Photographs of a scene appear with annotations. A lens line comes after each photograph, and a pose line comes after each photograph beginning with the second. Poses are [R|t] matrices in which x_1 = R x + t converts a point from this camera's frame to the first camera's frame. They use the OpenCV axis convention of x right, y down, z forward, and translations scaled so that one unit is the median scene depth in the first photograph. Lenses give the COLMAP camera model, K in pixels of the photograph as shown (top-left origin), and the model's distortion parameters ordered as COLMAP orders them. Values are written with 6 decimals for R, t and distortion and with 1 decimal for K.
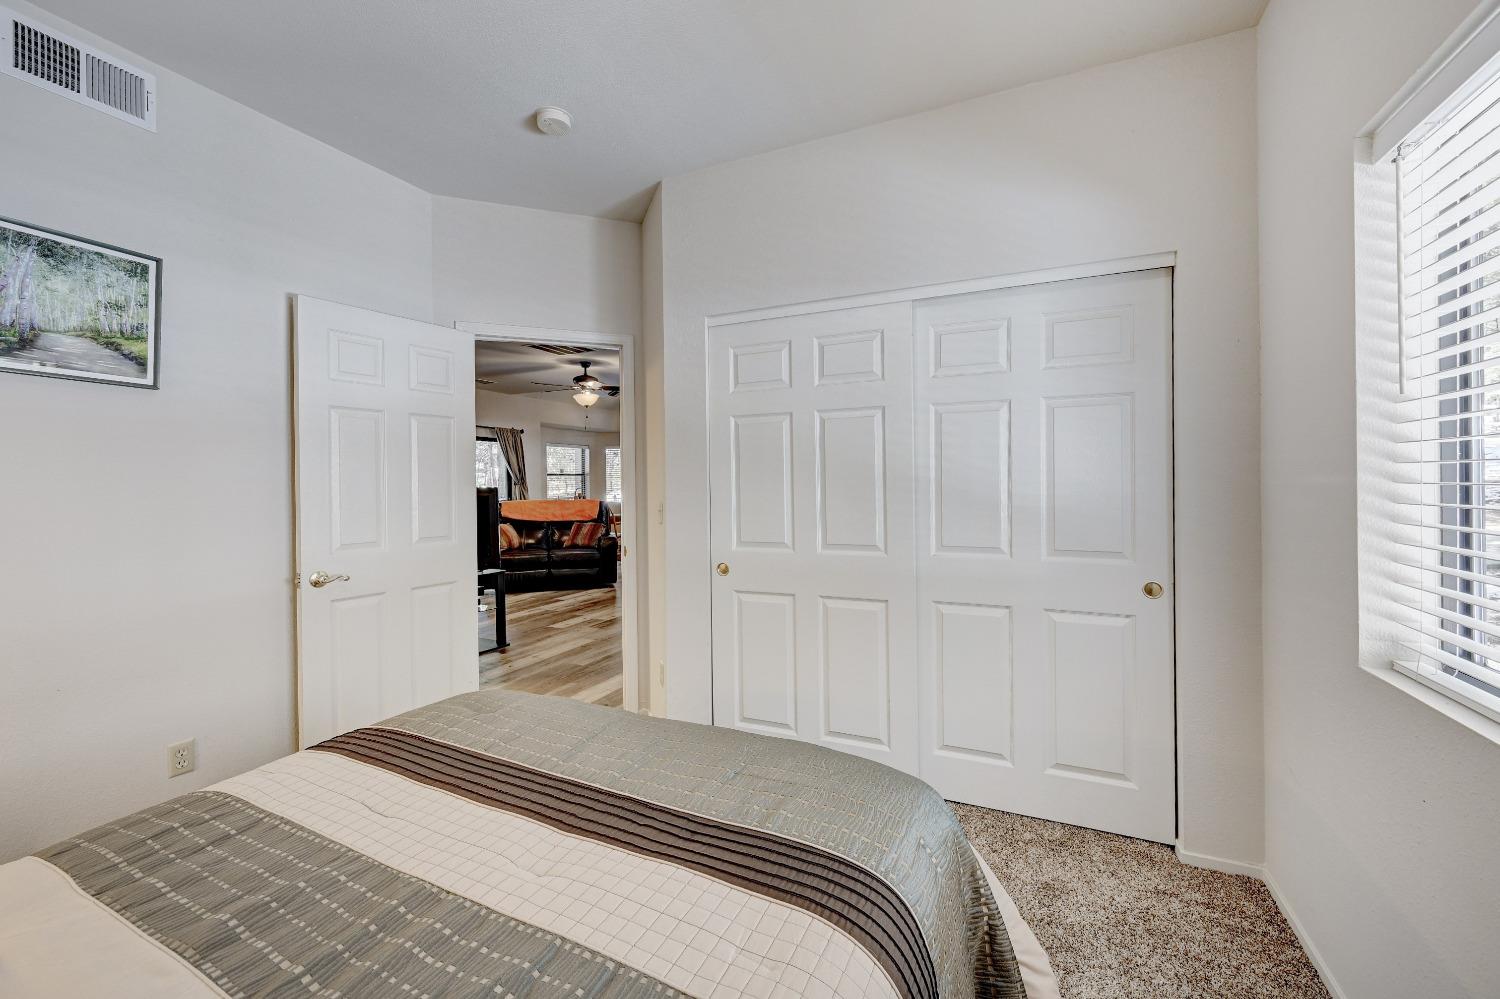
lens RADIAL K [[604.0, 0, 746.1], [0, 604.0, 488.2], [0, 0, 1]] dist [0.000456, 0.000055]
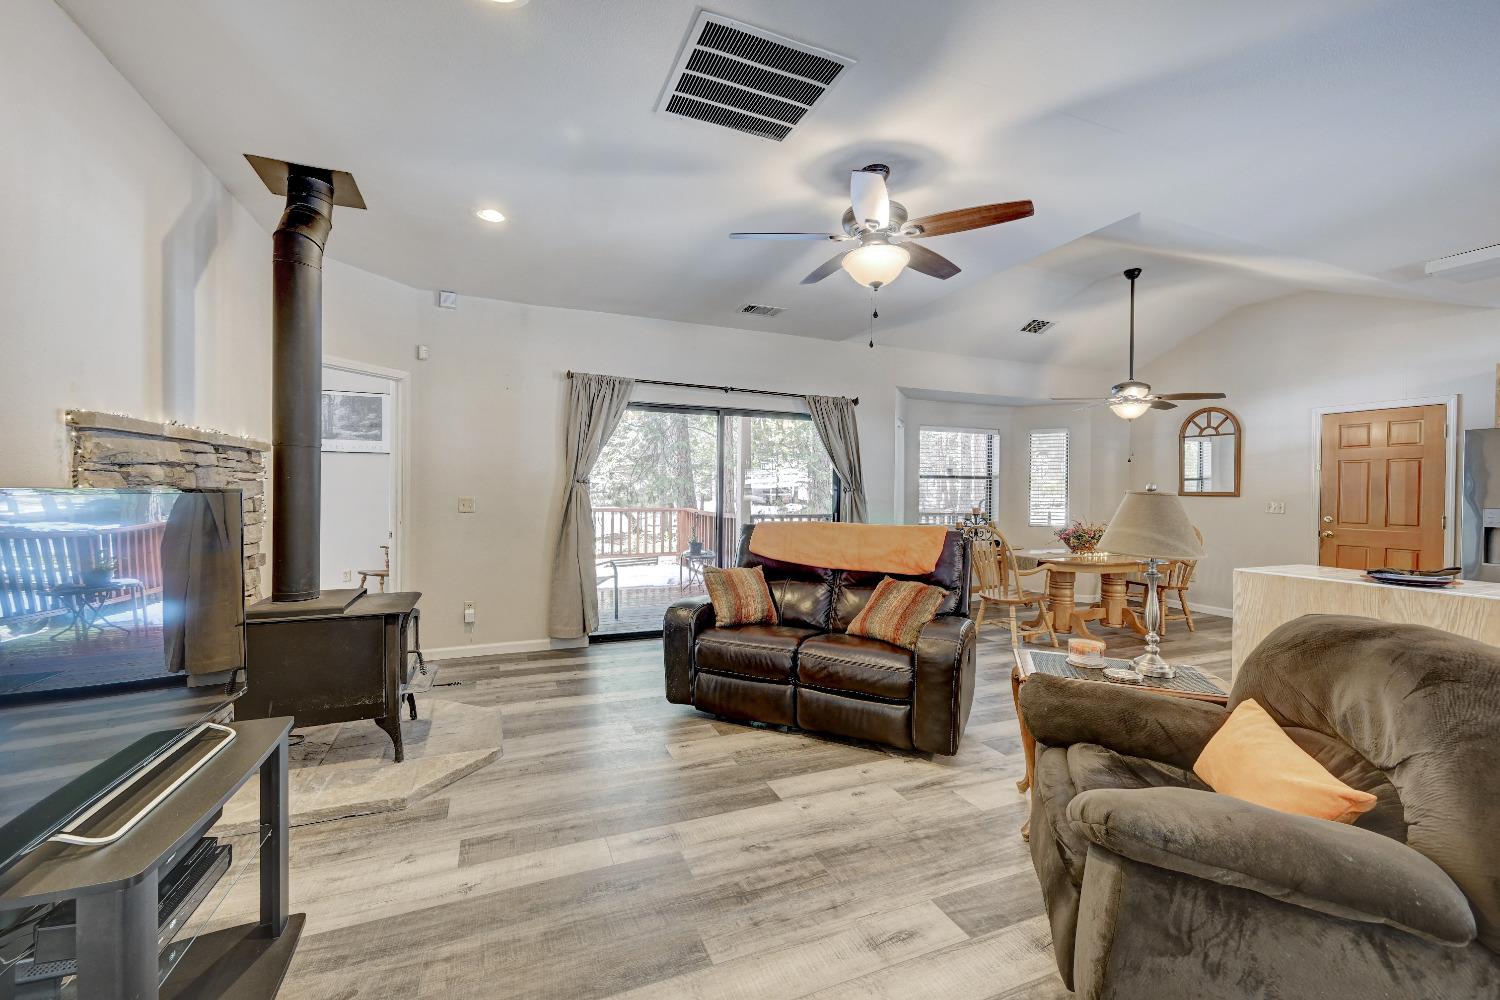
lens RADIAL K [[608.8, 0, 750.1], [0, 608.8, 497.1], [0, 0, 1]] dist [-0.001484, -0.000090]
pose [[0.741397, 0.020280, -0.670760, -0.045346], [-0.020922, 0.999756, 0.007102, -0.002731], [0.670740, 0.008768, 0.741641, 0.485959]]
